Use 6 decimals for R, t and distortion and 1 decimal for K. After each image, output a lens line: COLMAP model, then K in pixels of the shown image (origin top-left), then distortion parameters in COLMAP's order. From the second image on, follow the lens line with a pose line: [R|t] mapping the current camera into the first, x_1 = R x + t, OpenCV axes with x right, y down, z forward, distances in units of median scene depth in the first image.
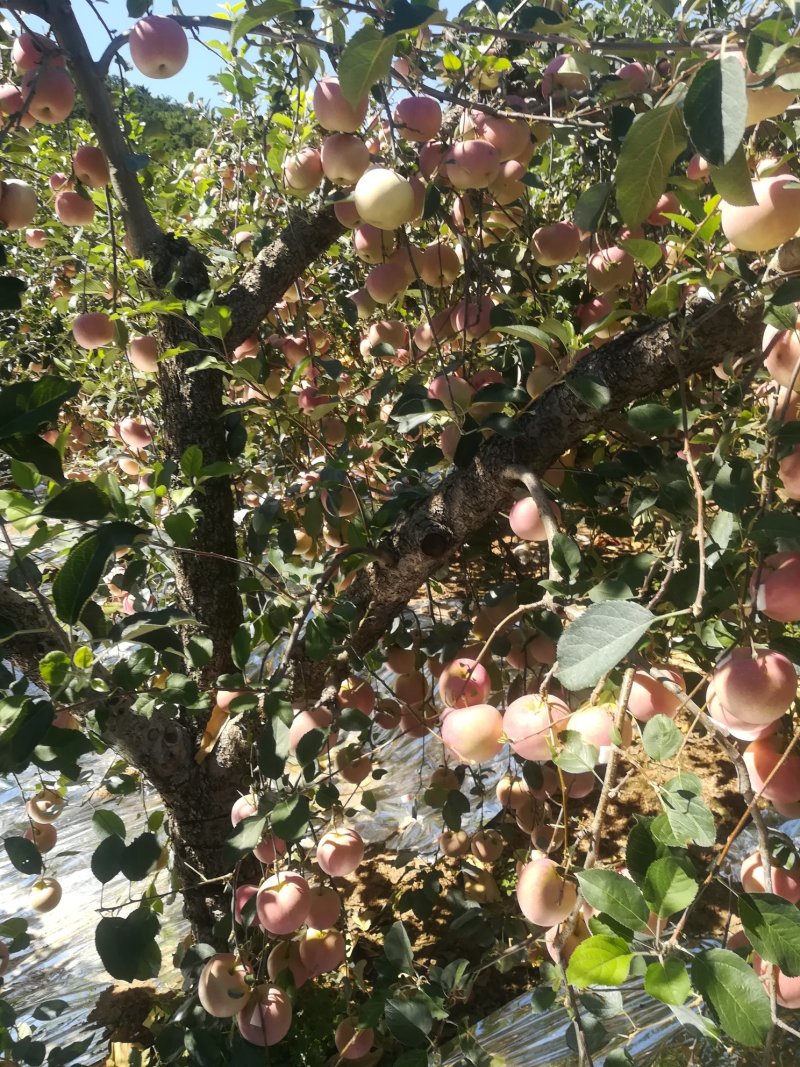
lens RADIAL K [[841.0, 0, 402.2], [0, 841.0, 551.6], [0, 0, 1]] dist [0.024771, 0.057127]
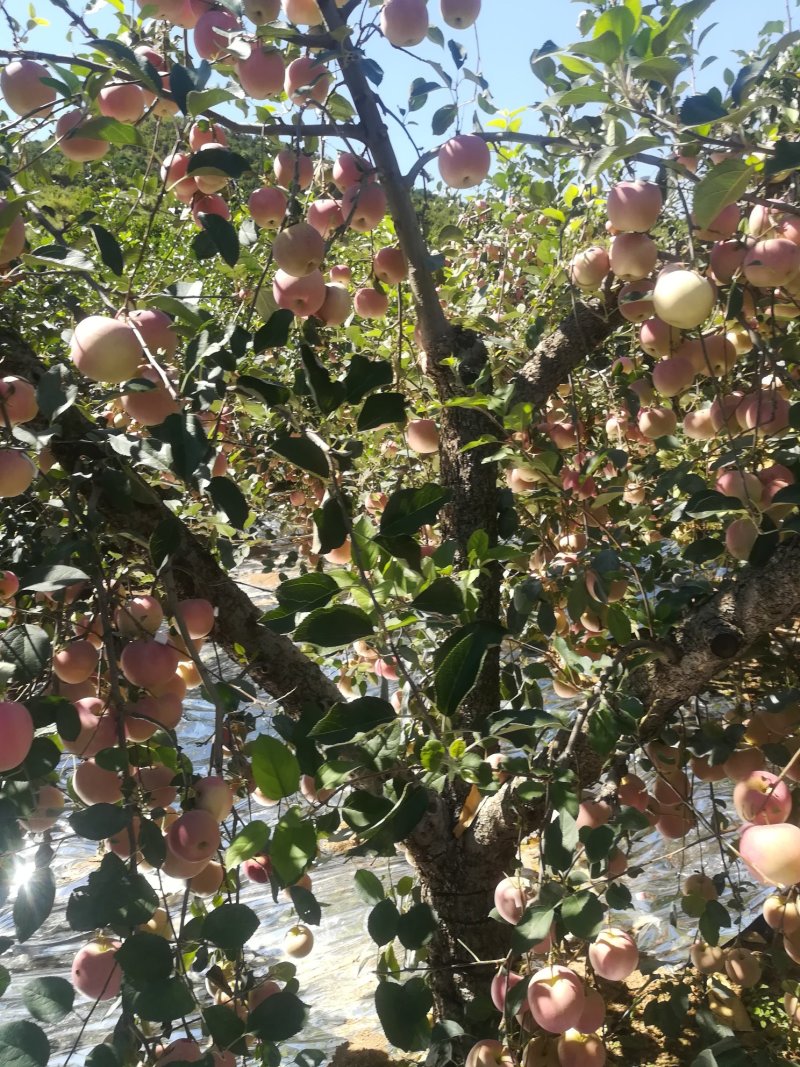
lens RADIAL K [[841.0, 0, 443.7], [0, 841.0, 565.2], [0, 0, 1]] dist [0.024771, 0.057127]
pose [[0.974132, 0.061331, -0.217500, -0.070539], [-0.076079, 0.995290, -0.060087, -0.017232], [0.212791, 0.075079, 0.974209, -0.028429]]
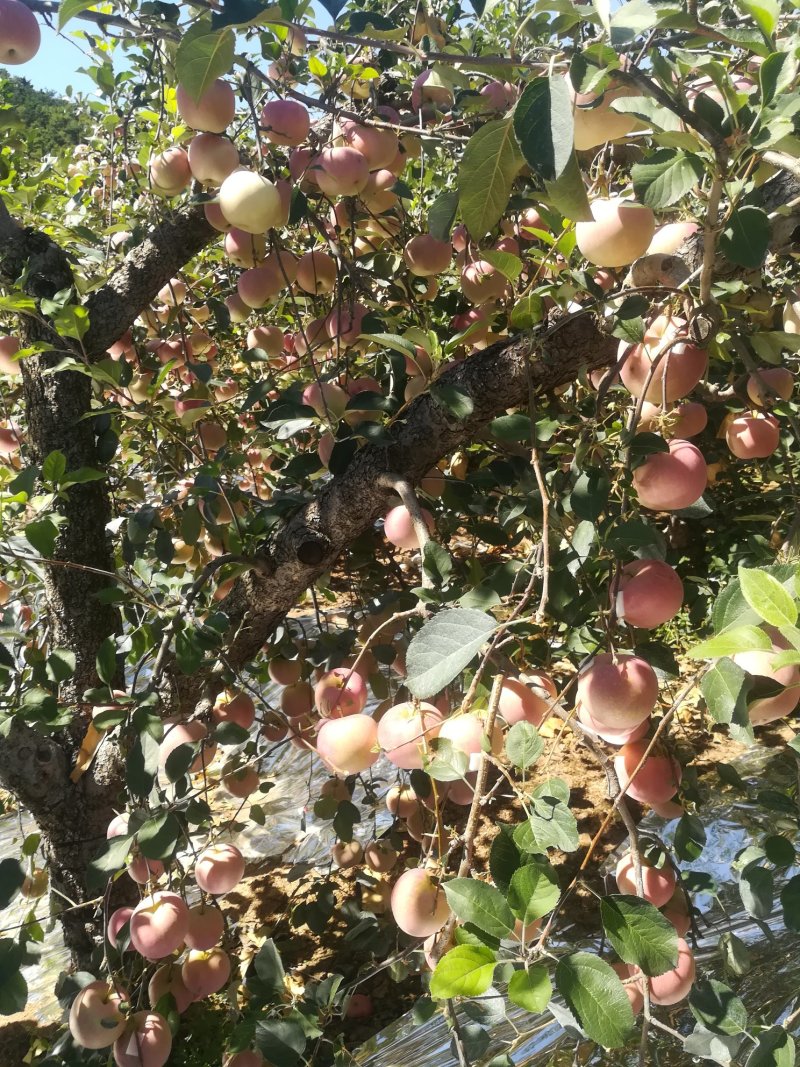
lens RADIAL K [[841.0, 0, 390.3], [0, 841.0, 549.0], [0, 0, 1]] dist [0.024771, 0.057127]
pose [[0.995892, -0.001588, 0.090532, 0.041505], [0.002756, 0.999915, -0.012774, -0.000275], [-0.090504, 0.012971, 0.995812, 0.007561]]
